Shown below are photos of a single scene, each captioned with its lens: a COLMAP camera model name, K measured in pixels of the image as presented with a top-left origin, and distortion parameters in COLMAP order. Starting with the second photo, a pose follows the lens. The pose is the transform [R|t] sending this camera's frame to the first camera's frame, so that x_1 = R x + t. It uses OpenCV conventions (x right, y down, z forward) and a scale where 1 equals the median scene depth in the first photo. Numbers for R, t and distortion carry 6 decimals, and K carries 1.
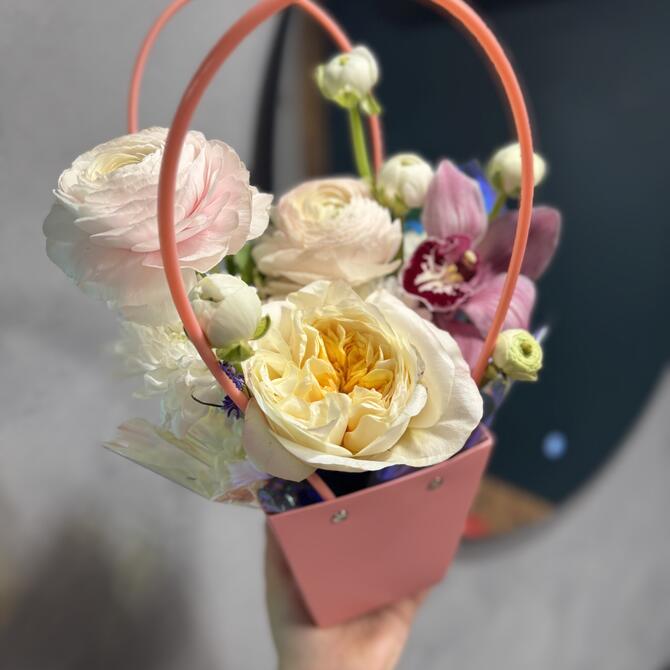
lens RADIAL K [[615.6, 0, 359.8], [0, 615.6, 337.1], [0, 0, 1]] dist [0.055365, -0.005014]
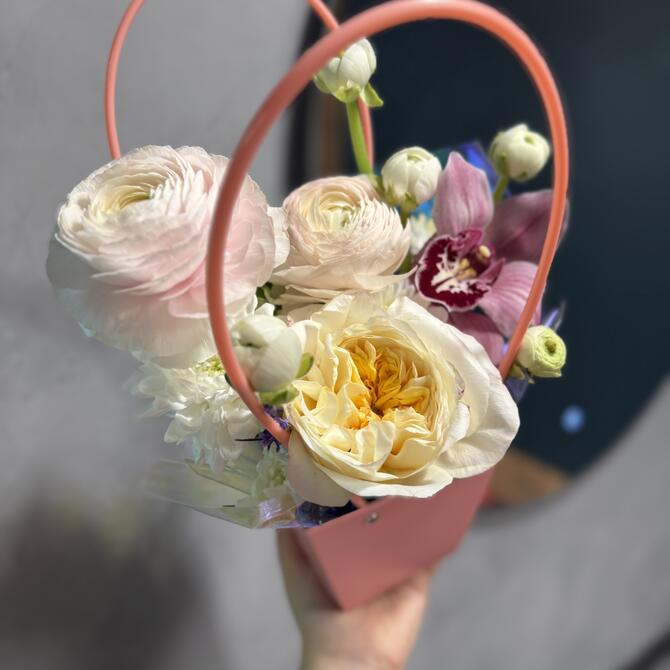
lens RADIAL K [[615.6, 0, 359.8], [0, 615.6, 337.1], [0, 0, 1]] dist [0.055365, -0.005014]
pose [[0.993248, -0.083248, 0.080803, -0.123602], [0.074162, 0.991208, 0.109579, -0.135267], [-0.089215, -0.102847, 0.990688, 0.034405]]
